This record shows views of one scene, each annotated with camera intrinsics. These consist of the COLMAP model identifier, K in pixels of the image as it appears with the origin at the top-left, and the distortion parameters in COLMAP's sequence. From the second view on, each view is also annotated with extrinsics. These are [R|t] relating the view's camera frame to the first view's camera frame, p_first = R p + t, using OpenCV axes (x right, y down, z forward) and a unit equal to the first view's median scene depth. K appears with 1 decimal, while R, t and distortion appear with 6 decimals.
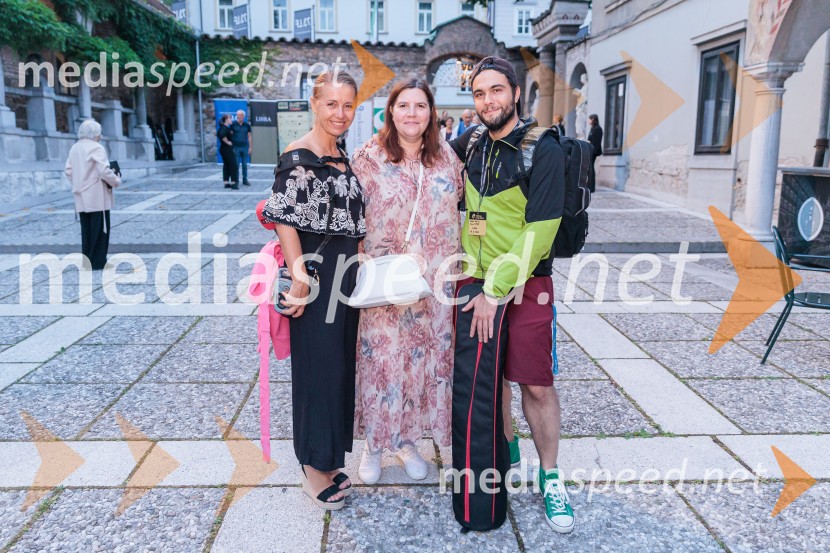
lens RADIAL K [[627.3, 0, 401.0], [0, 627.3, 259.3], [0, 0, 1]] dist [0.015439, -0.014655]
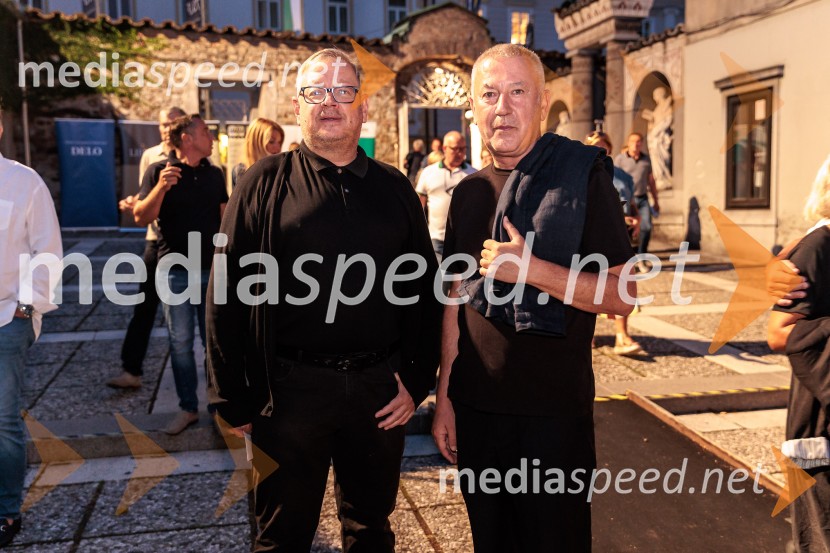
lens RADIAL K [[856.9, 0, 434.0], [0, 856.9, 277.9], [0, 0, 1]] dist [0.020480, 0.000000]
pose [[0.976095, -0.025853, 0.215803, -0.177468], [0.043553, 0.996027, -0.077671, -0.040256], [-0.212938, 0.085213, 0.973343, 0.216094]]
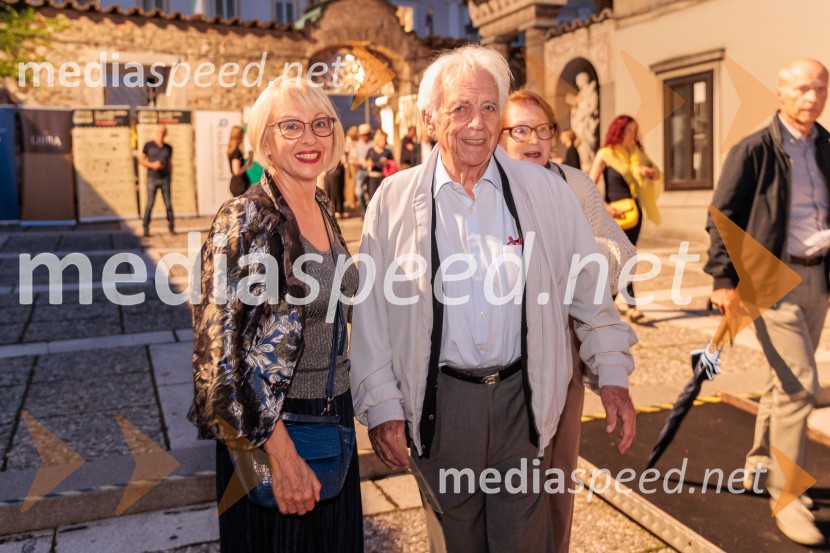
lens RADIAL K [[821.7, 0, 407.6], [0, 821.7, 239.0], [0, 0, 1]] dist [0.014638, 0.000000]
pose [[0.938009, -0.039789, 0.344319, -0.240108], [0.079140, 0.991734, -0.100994, -0.053427], [-0.337455, 0.121982, 0.933405, 0.314269]]
